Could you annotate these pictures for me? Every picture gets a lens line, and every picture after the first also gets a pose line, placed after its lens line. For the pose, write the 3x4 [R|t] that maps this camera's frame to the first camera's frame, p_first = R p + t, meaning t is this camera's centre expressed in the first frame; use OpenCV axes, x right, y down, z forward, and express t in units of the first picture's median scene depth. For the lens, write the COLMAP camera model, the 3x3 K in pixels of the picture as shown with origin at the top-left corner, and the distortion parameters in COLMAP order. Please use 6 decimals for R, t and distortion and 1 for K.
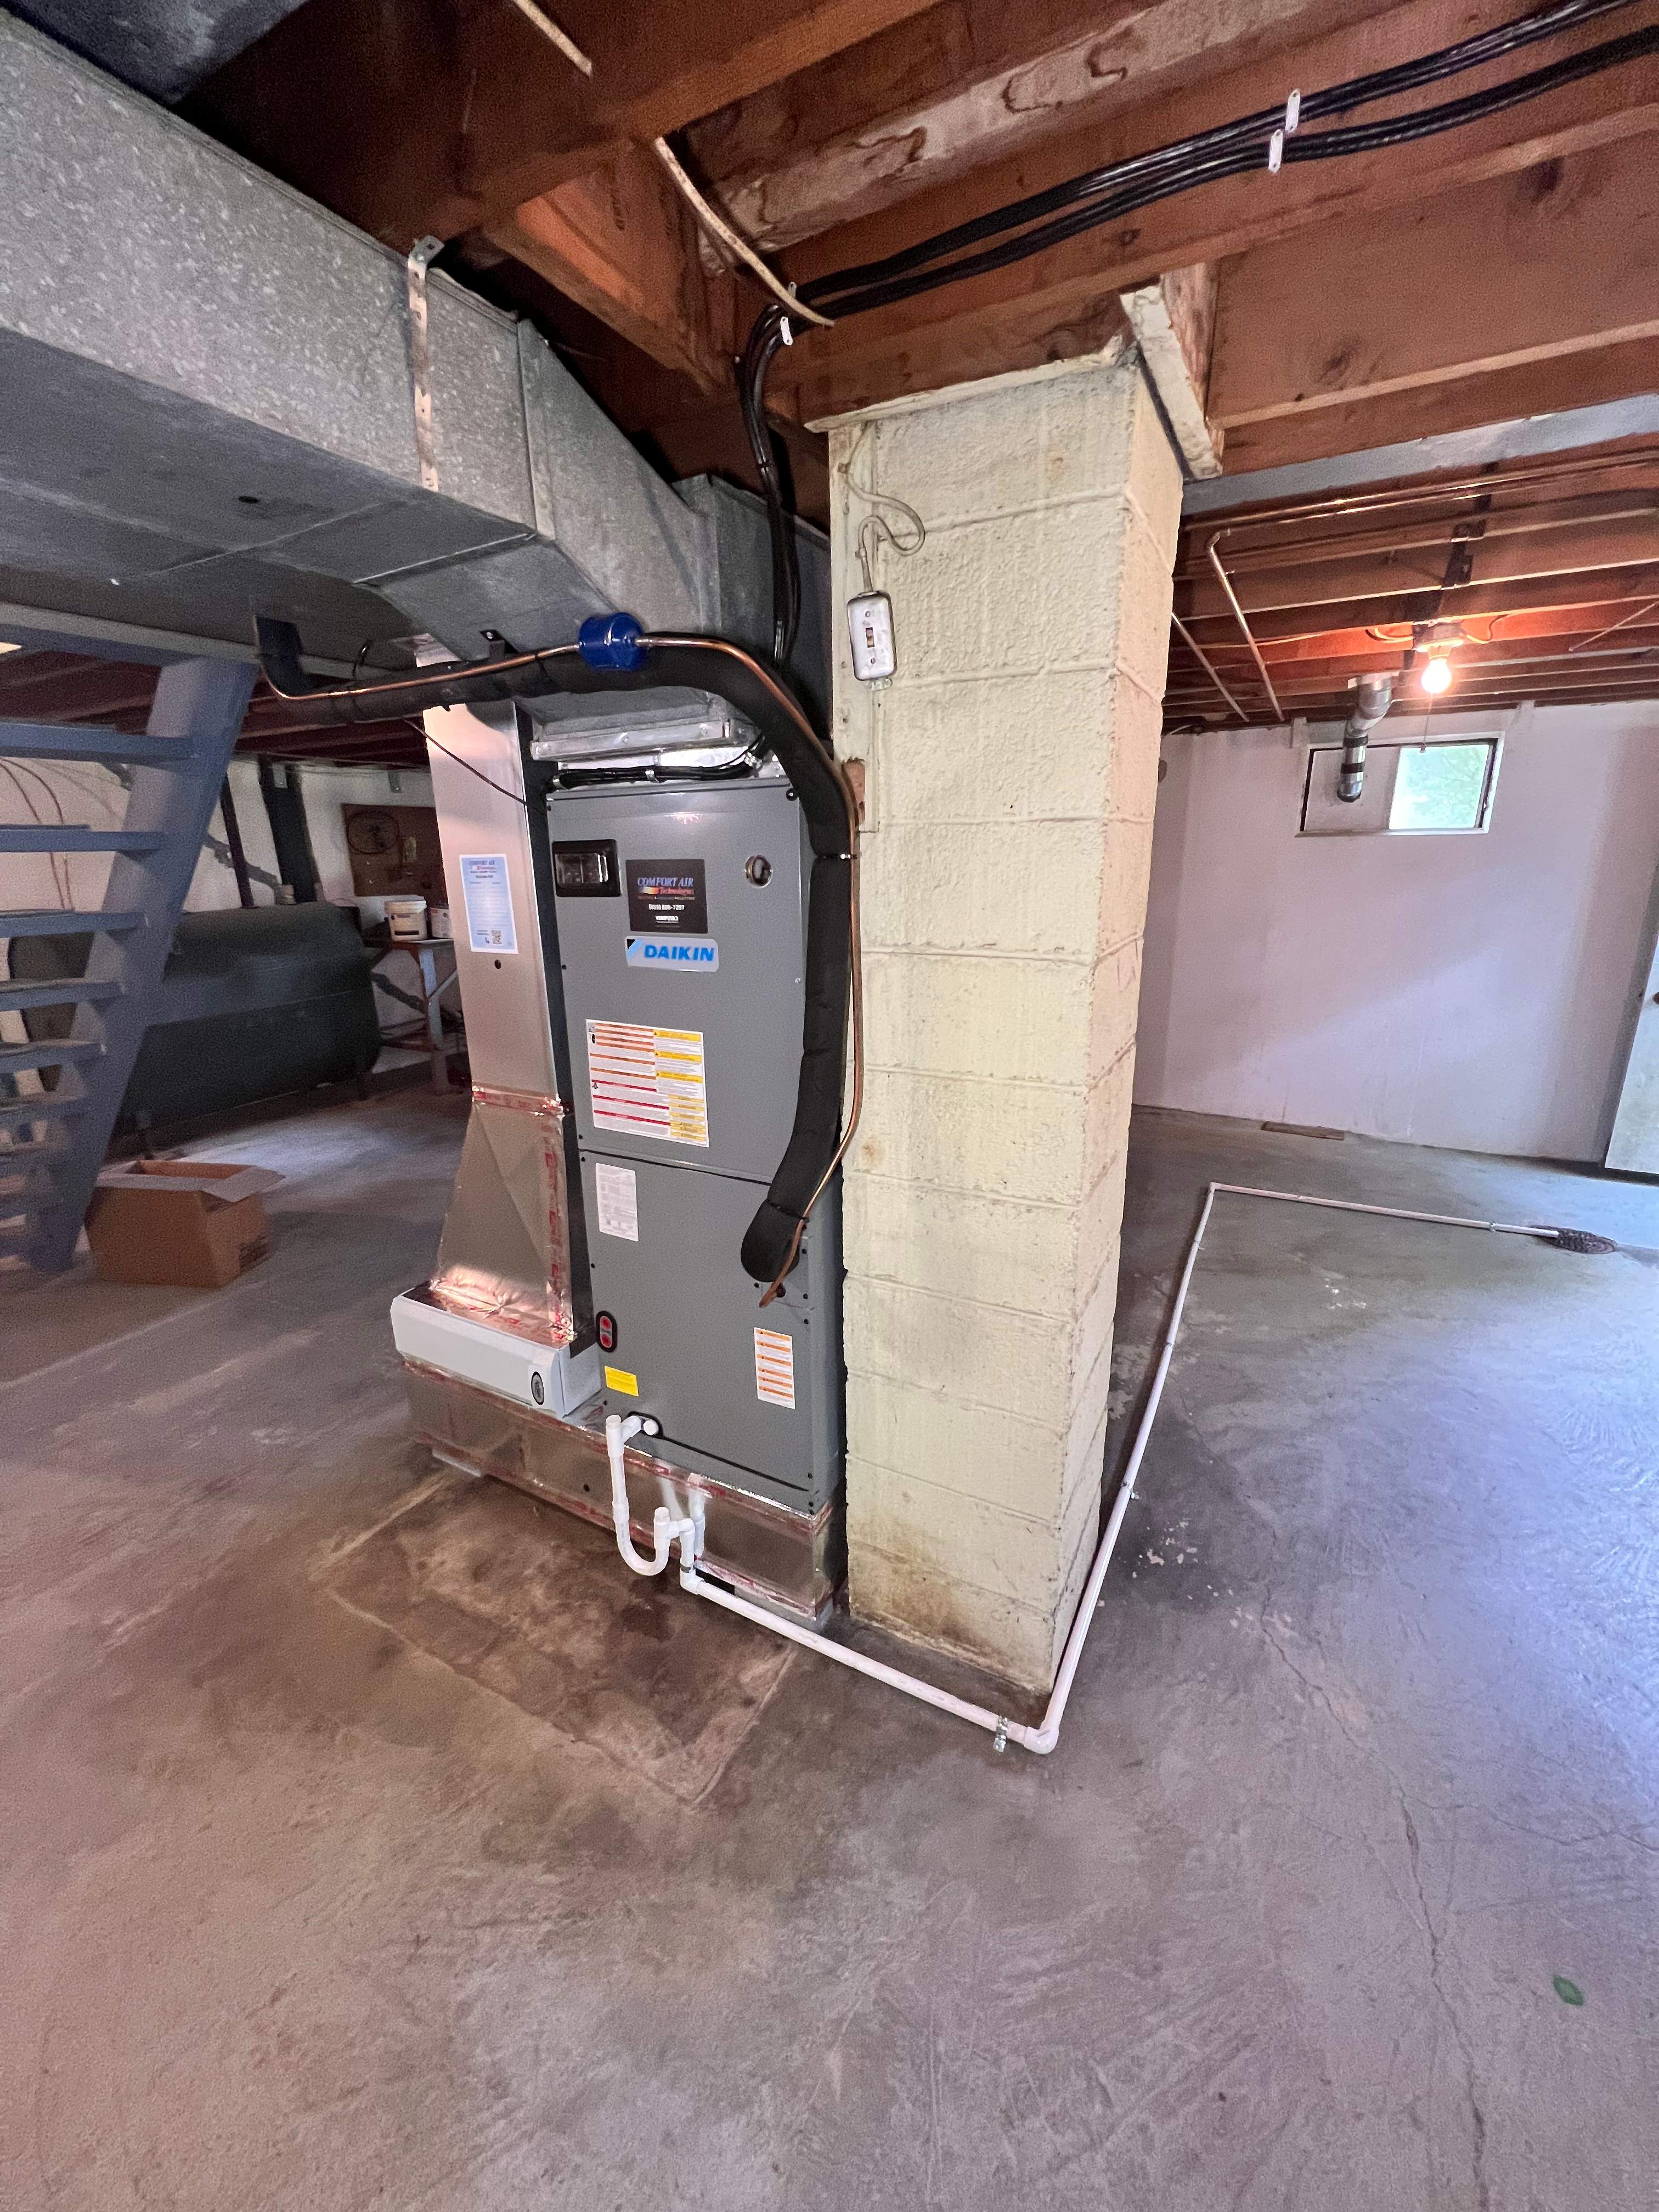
lens RADIAL K [[880.3, 0, 832.9], [0, 880.3, 1100.9], [0, 0, 1]] dist [-0.000701, 0.000779]
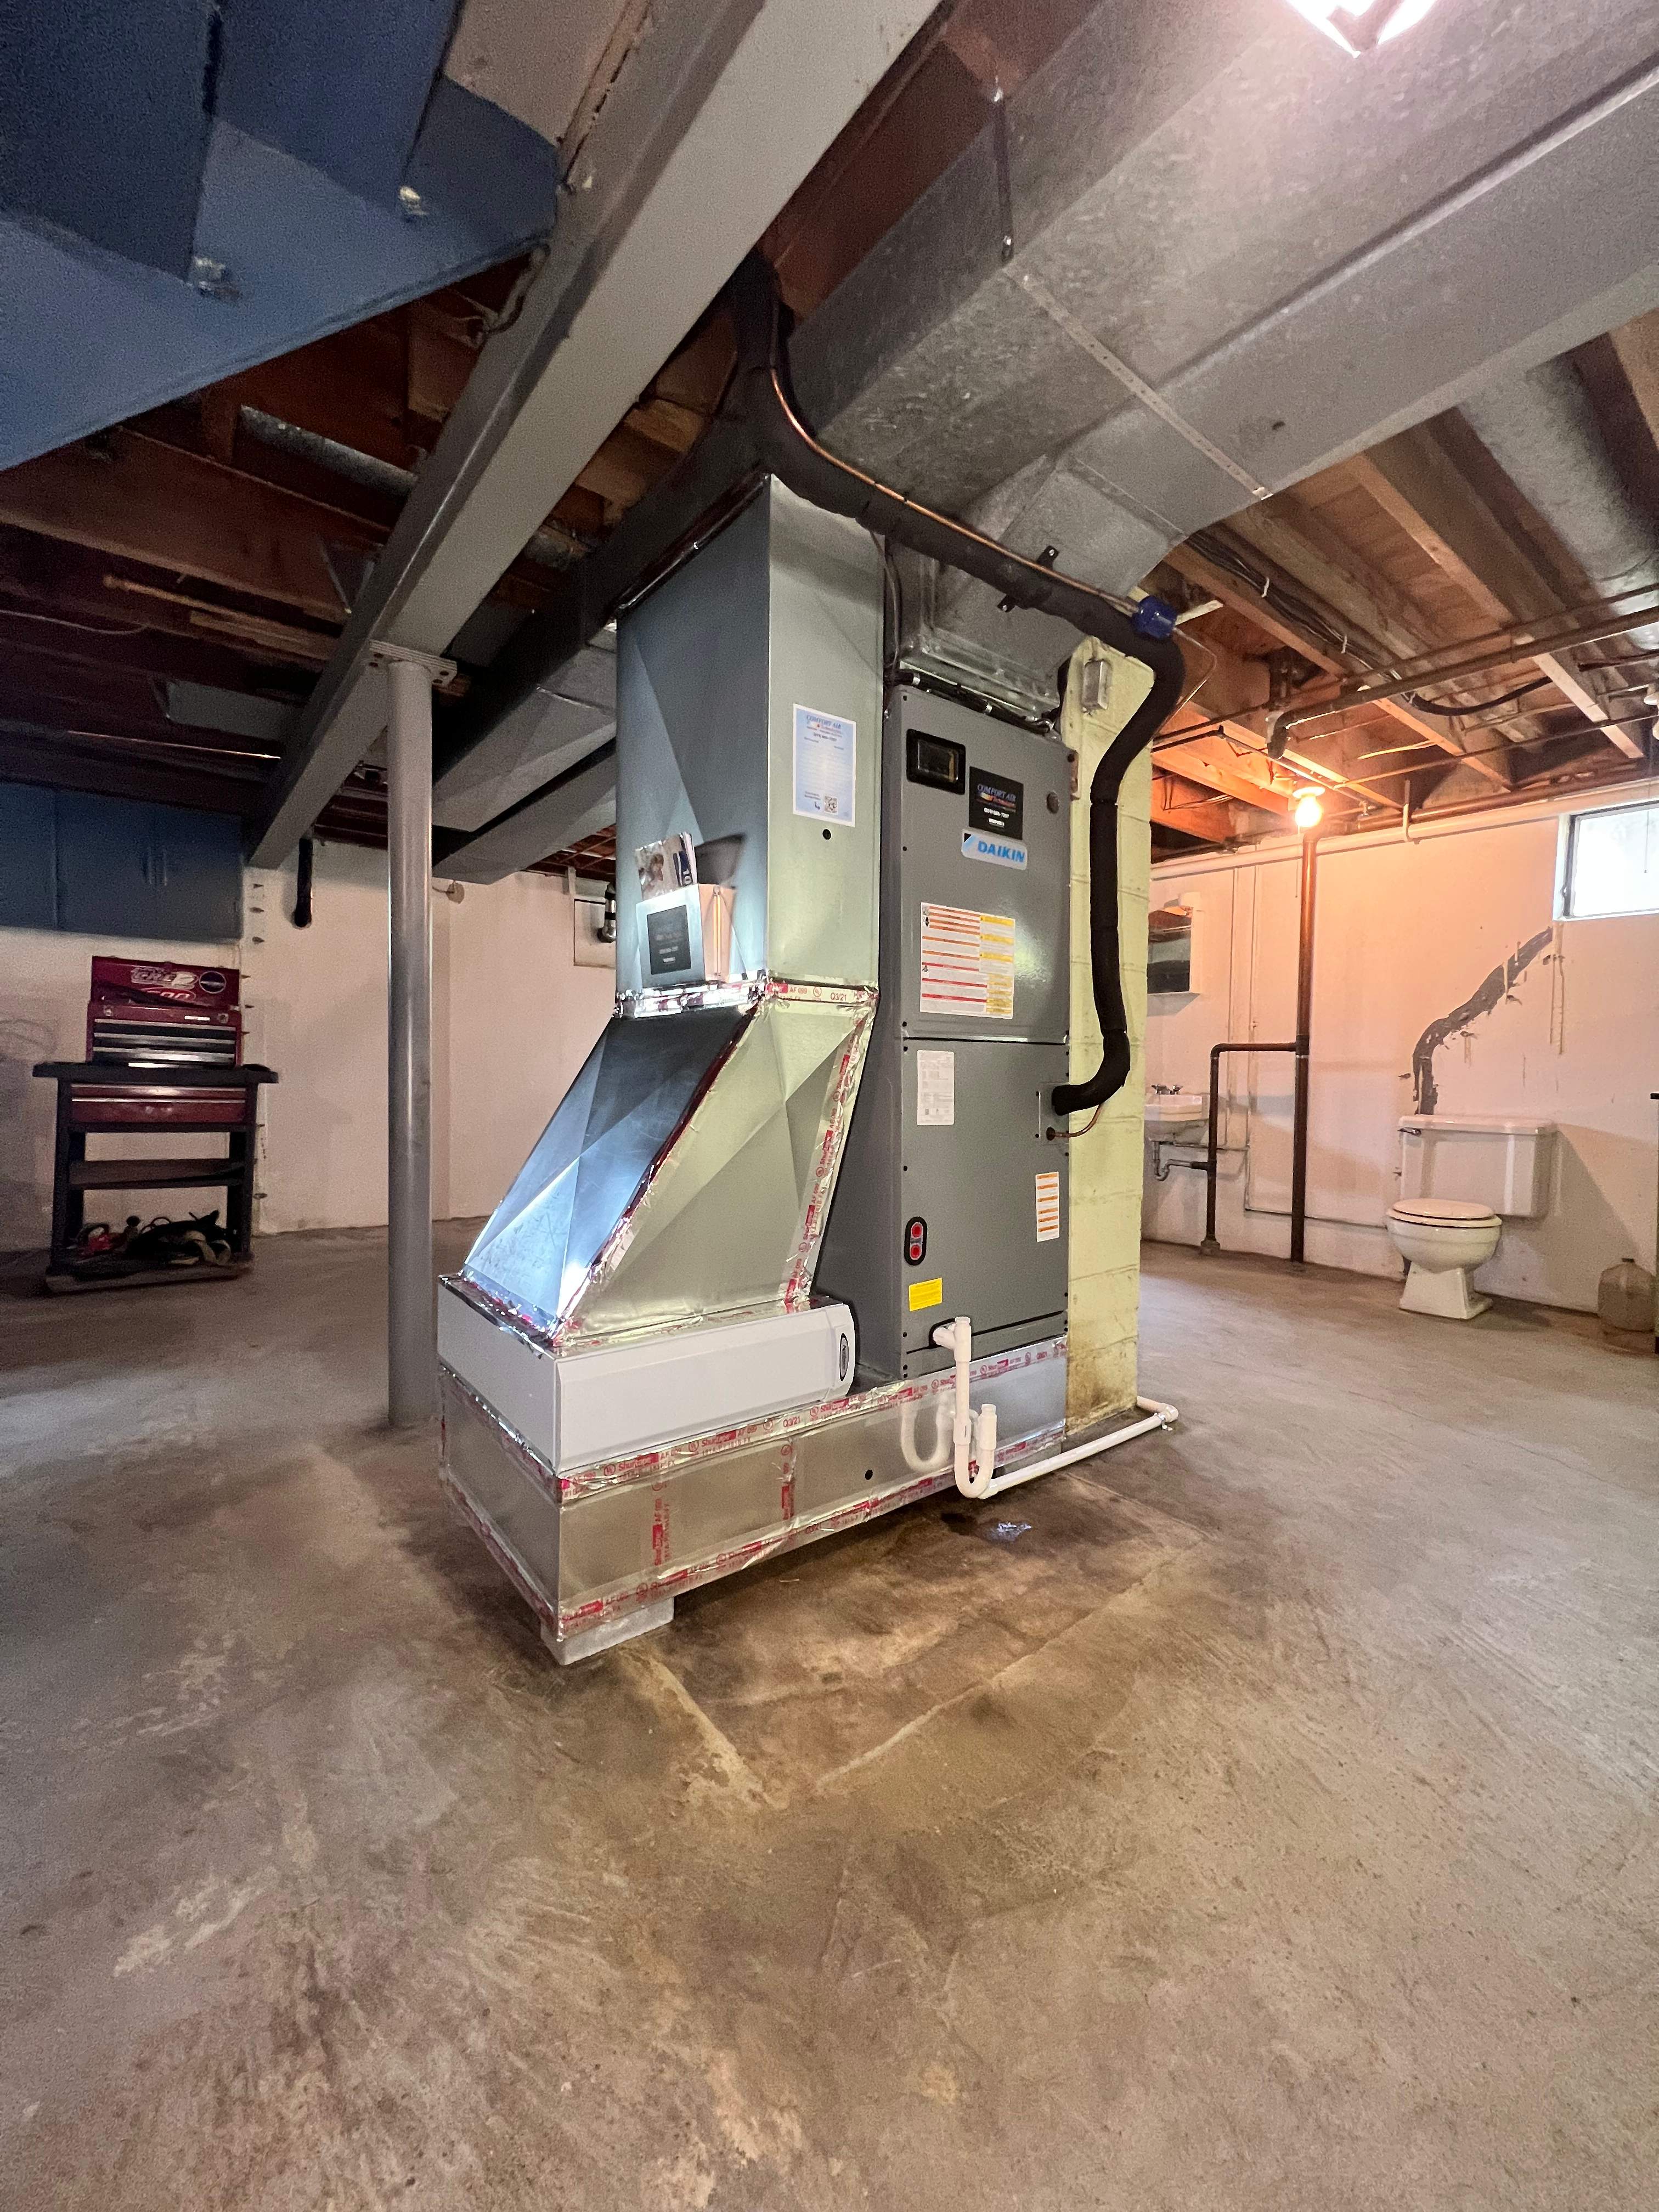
lens RADIAL K [[880.3, 0, 832.9], [0, 880.3, 1100.9], [0, 0, 1]] dist [-0.000701, 0.000779]
pose [[0.391236, -0.011496, 0.920219, -1.245512], [0.234548, 0.968147, -0.087624, 0.194418], [-0.889900, 0.250117, 0.381470, 0.742747]]
